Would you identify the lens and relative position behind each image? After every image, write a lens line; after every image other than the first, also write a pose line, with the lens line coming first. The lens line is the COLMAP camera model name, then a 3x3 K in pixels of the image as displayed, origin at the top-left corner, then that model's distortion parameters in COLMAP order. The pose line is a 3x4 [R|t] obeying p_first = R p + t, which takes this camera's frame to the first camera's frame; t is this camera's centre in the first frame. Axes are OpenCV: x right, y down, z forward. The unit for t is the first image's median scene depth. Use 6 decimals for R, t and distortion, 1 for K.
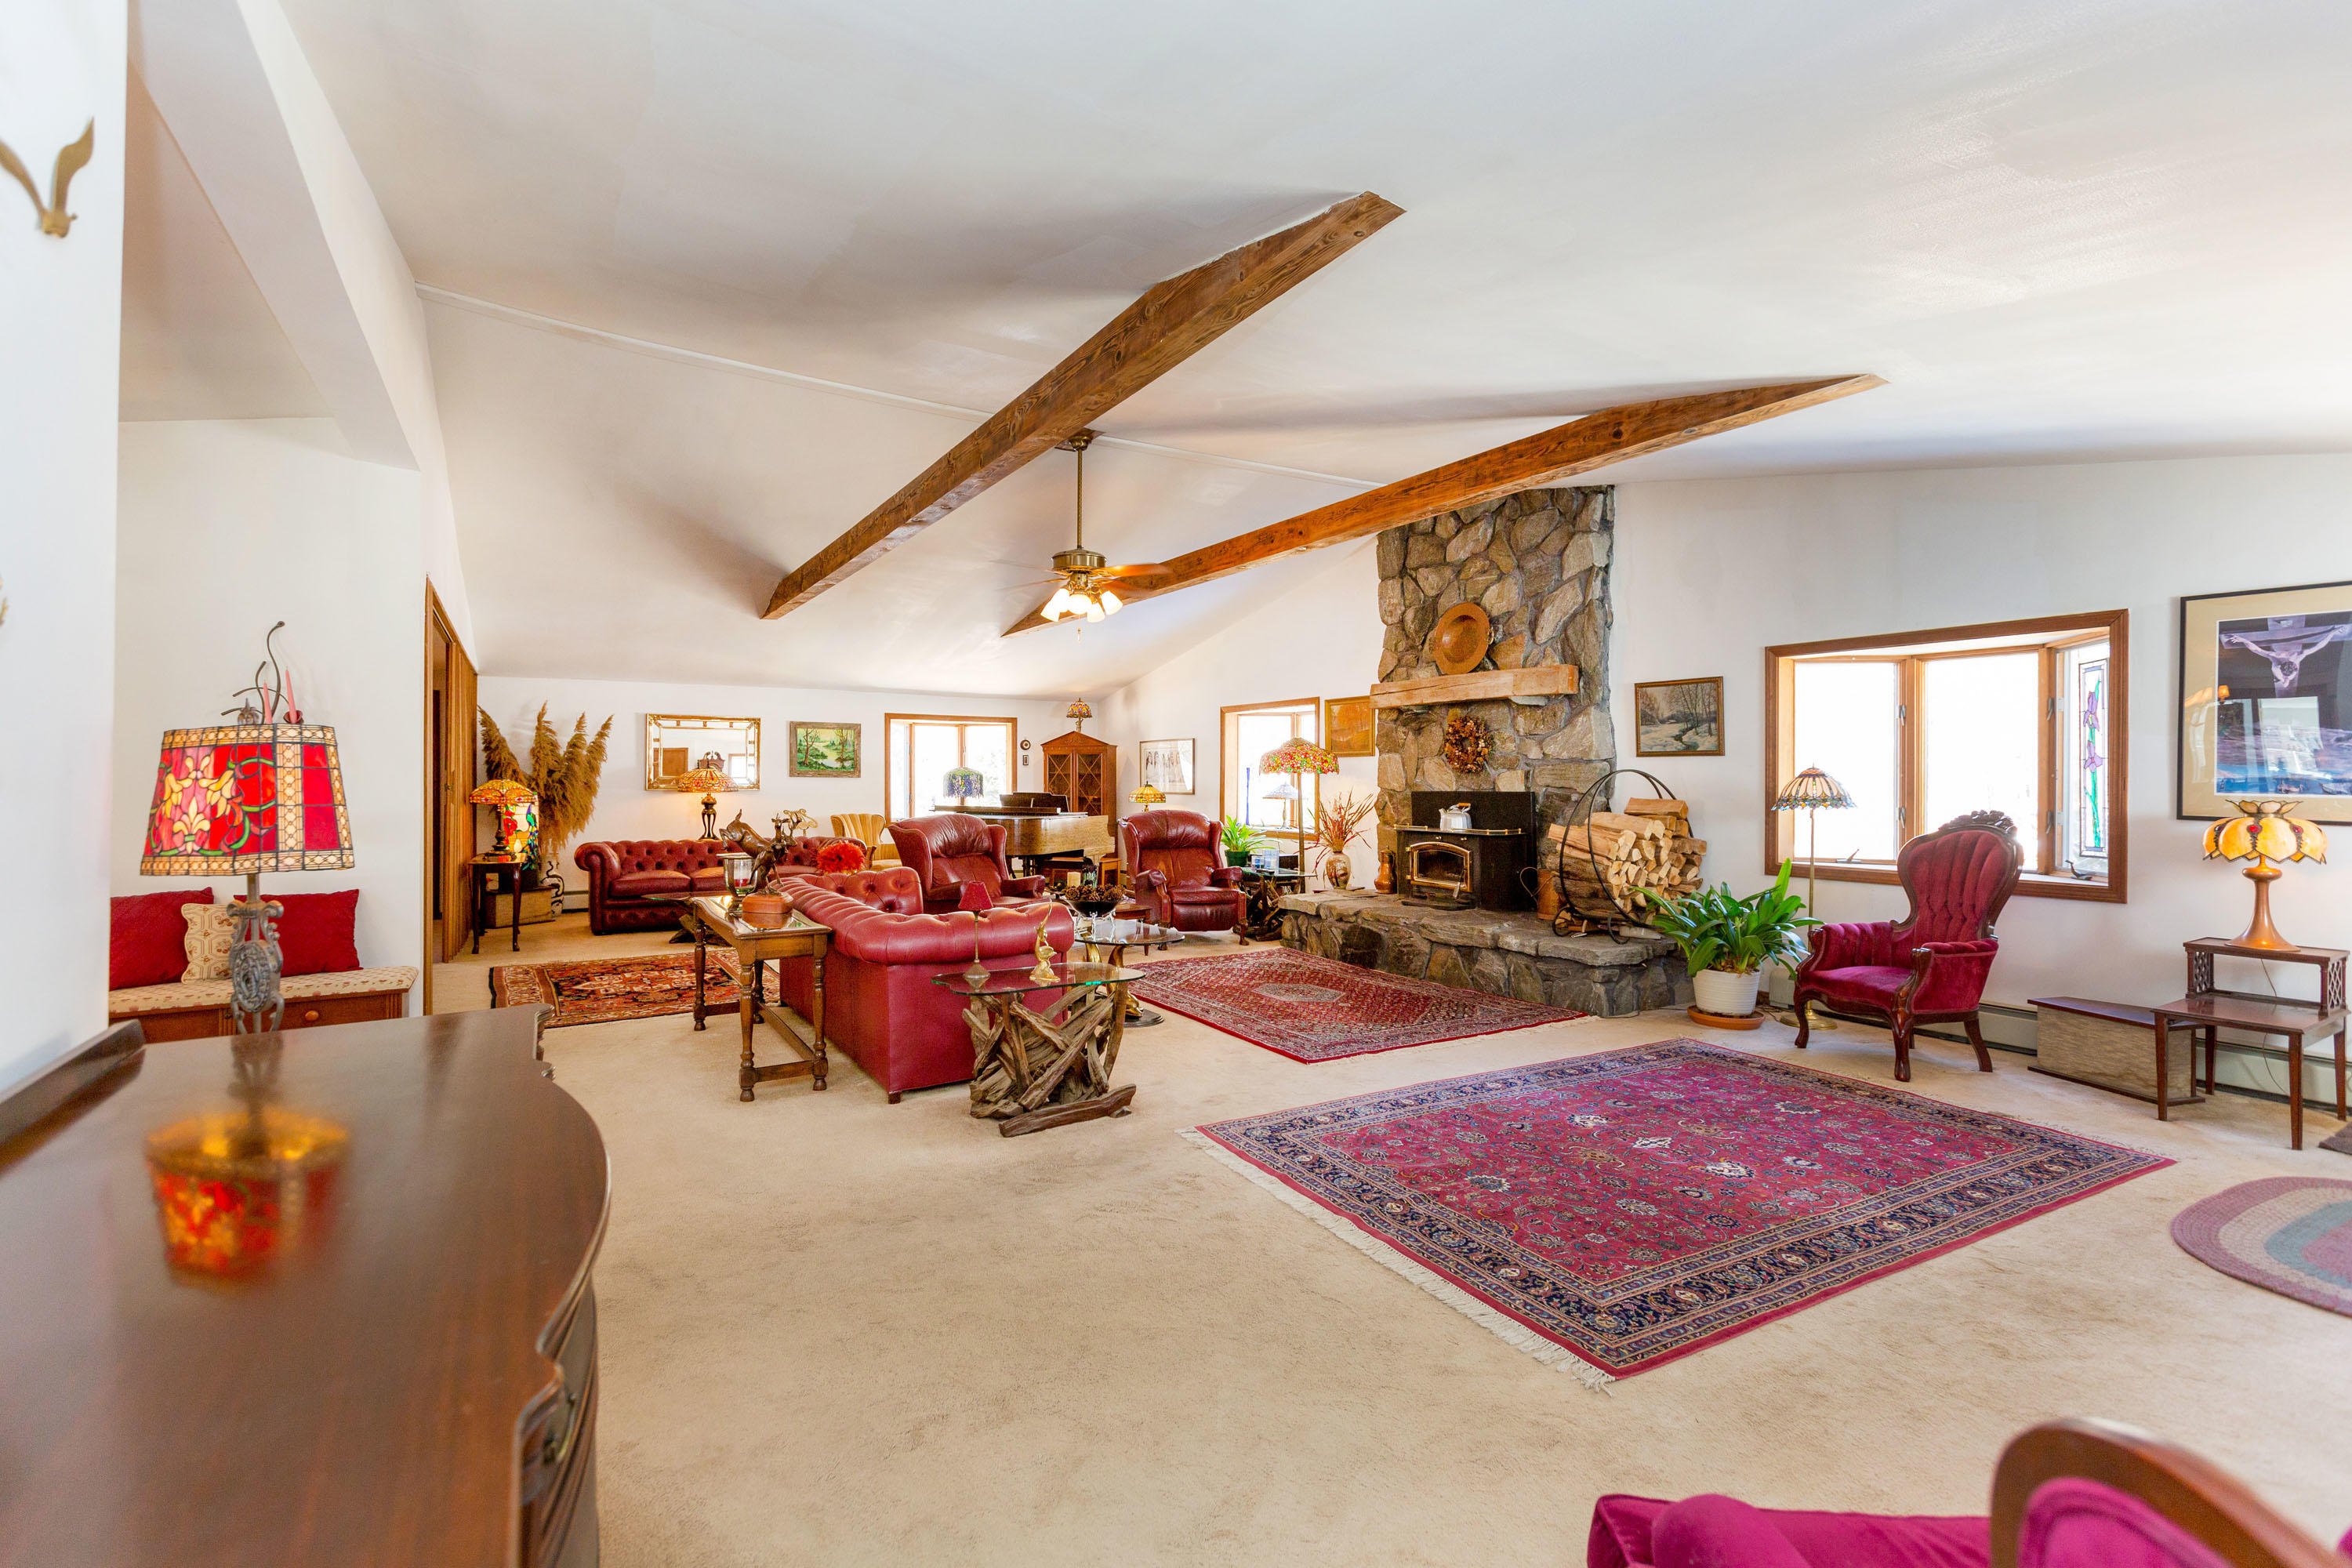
lens RADIAL K [[1059.6, 0, 1168.9], [0, 1059.6, 777.7], [0, 0, 1]] dist [0.003102, 0.000443]
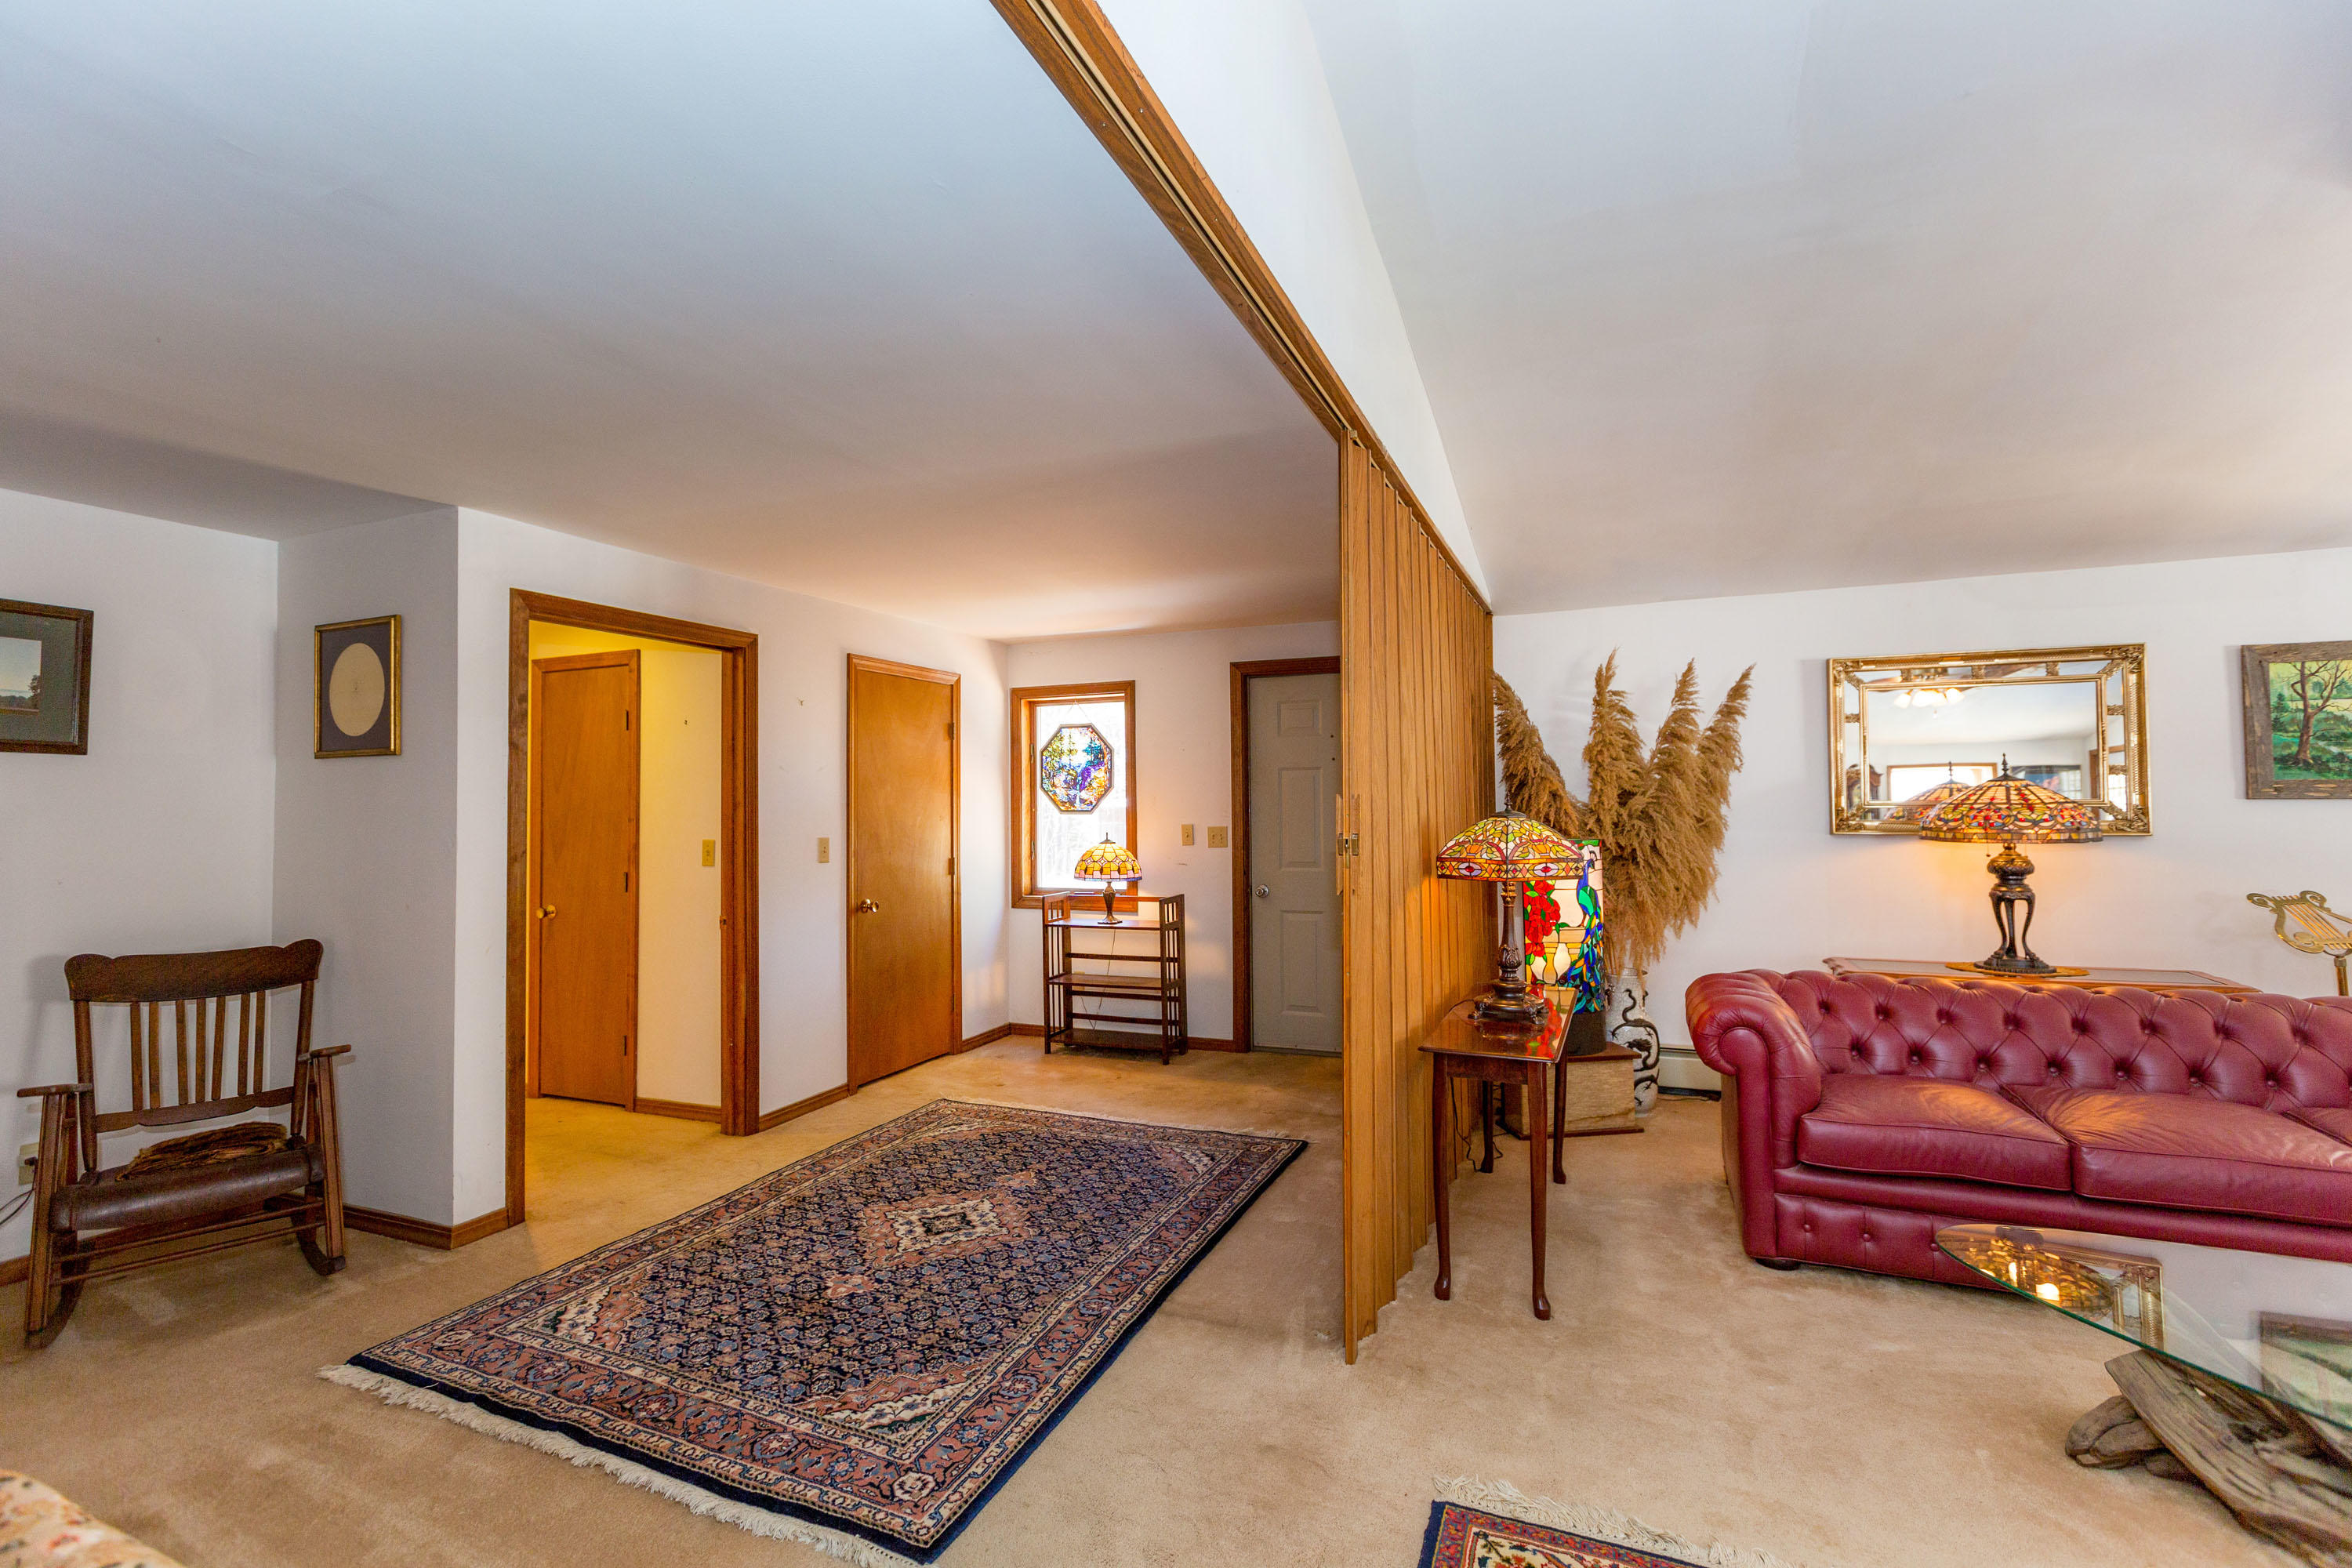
lens RADIAL K [[1059.6, 0, 1168.9], [0, 1059.6, 777.7], [0, 0, 1]] dist [0.003102, 0.000443]
pose [[0.590544, -0.029436, -0.806468, -0.356247], [0.012531, 0.999549, -0.027307, -0.003311], [0.806908, 0.006020, 0.590646, 0.616575]]
